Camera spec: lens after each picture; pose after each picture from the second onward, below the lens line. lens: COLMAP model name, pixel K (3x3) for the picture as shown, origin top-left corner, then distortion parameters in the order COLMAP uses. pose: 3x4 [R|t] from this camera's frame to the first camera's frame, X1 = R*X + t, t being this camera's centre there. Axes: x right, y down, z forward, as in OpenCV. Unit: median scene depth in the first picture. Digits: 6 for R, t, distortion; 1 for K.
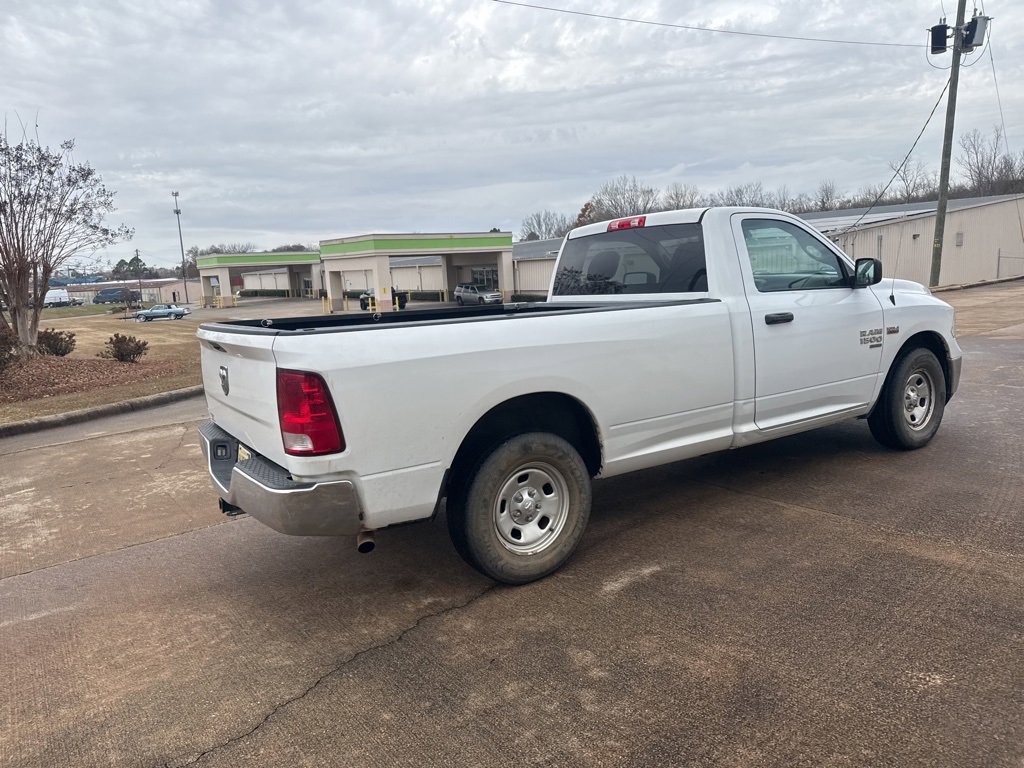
lens RADIAL K [[706.0, 0, 506.5], [0, 706.0, 382.4], [0, 0, 1]] dist [0.117215, -0.208980]
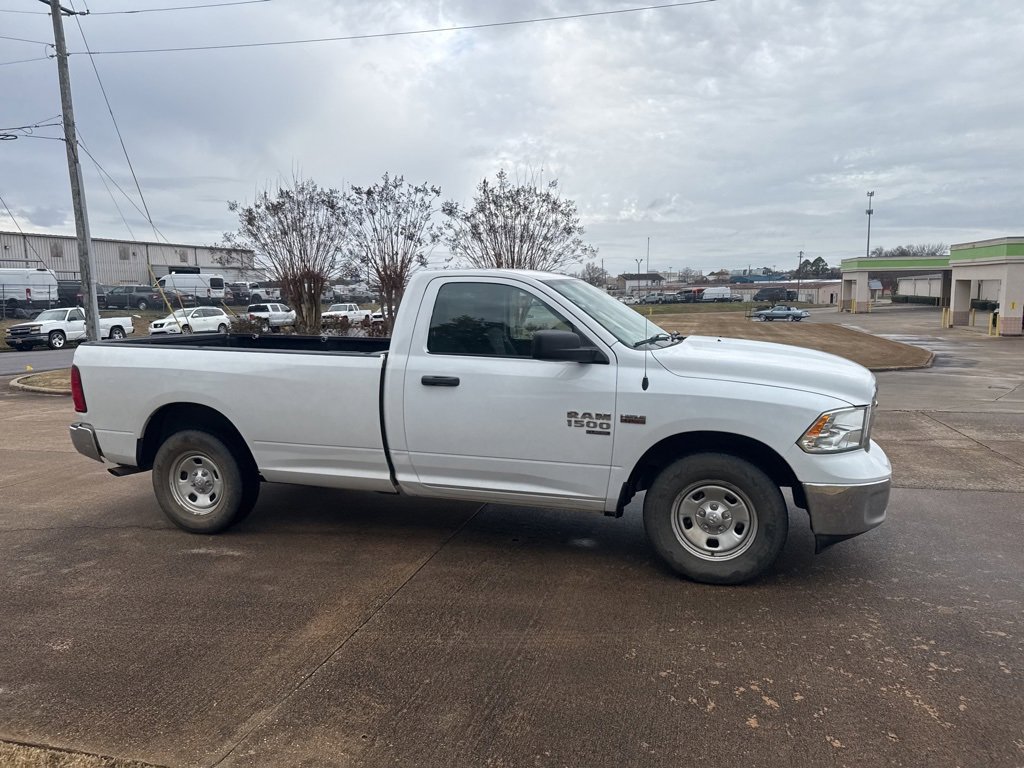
lens RADIAL K [[713.0, 0, 512.7], [0, 713.0, 380.7], [0, 0, 1]] dist [0.057141, -0.081184]
pose [[0.639364, 0.141344, -0.755801, 1.243740], [-0.143901, 0.987587, 0.062959, -0.172856], [0.755319, 0.068507, 0.651767, 0.425829]]
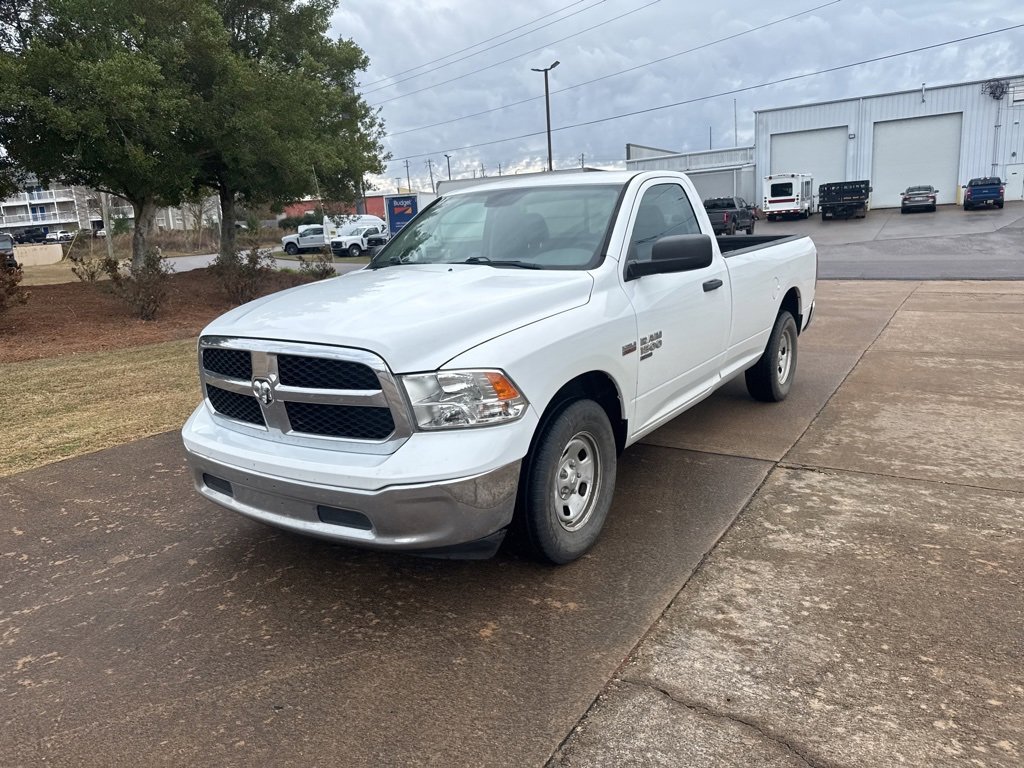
lens RADIAL K [[723.0, 0, 503.6], [0, 723.0, 385.4], [0, 0, 1]] dist [0.004601, -0.006990]
pose [[-0.920300, 0.183395, -0.345565, 0.807332], [0.047022, 0.928764, 0.367677, -0.393460], [0.388378, 0.322124, -0.863365, 2.224388]]
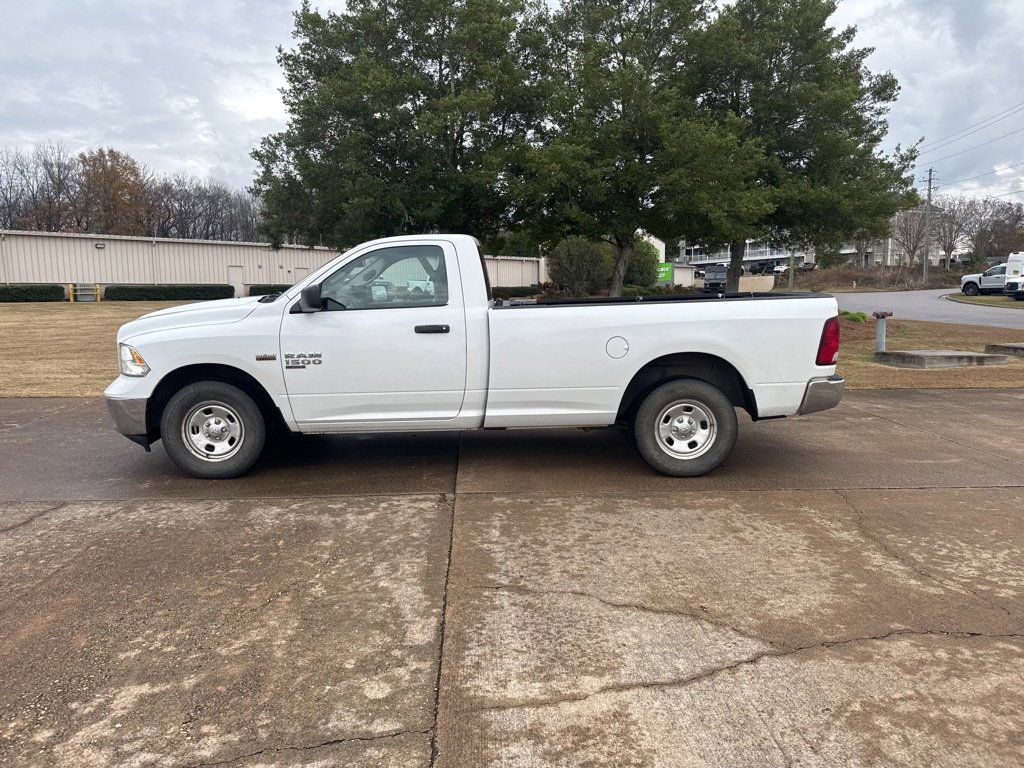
lens RADIAL K [[704.8, 0, 508.5], [0, 704.8, 382.4], [0, 0, 1]] dist [0.073640, -0.104405]
pose [[-0.840924, -0.003591, 0.541142, -0.617576], [0.142308, 0.963315, 0.227536, -0.300785], [-0.522107, 0.268349, -0.809563, 2.335106]]
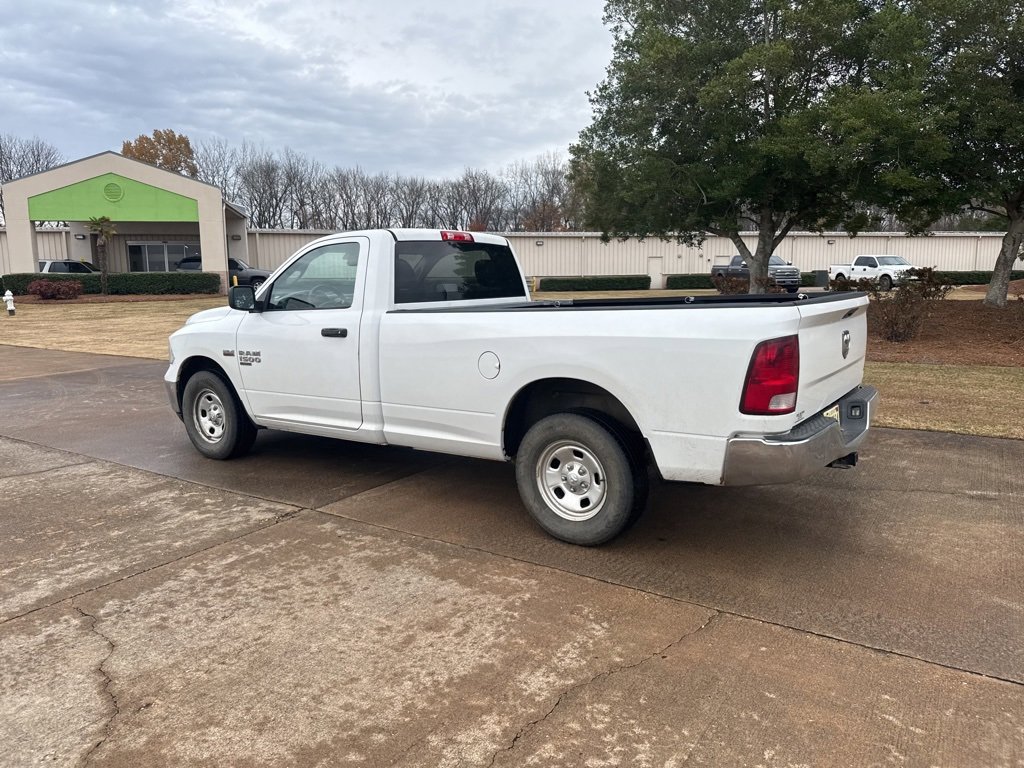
lens RADIAL K [[718.8, 0, 512.6], [0, 718.8, 376.5], [0, 0, 1]] dist [0.034905, -0.055969]
pose [[-0.362290, -0.056227, 0.930368, -1.040963], [0.182818, 0.974503, 0.130085, -0.161375], [-0.913960, 0.217217, -0.342773, 1.548196]]
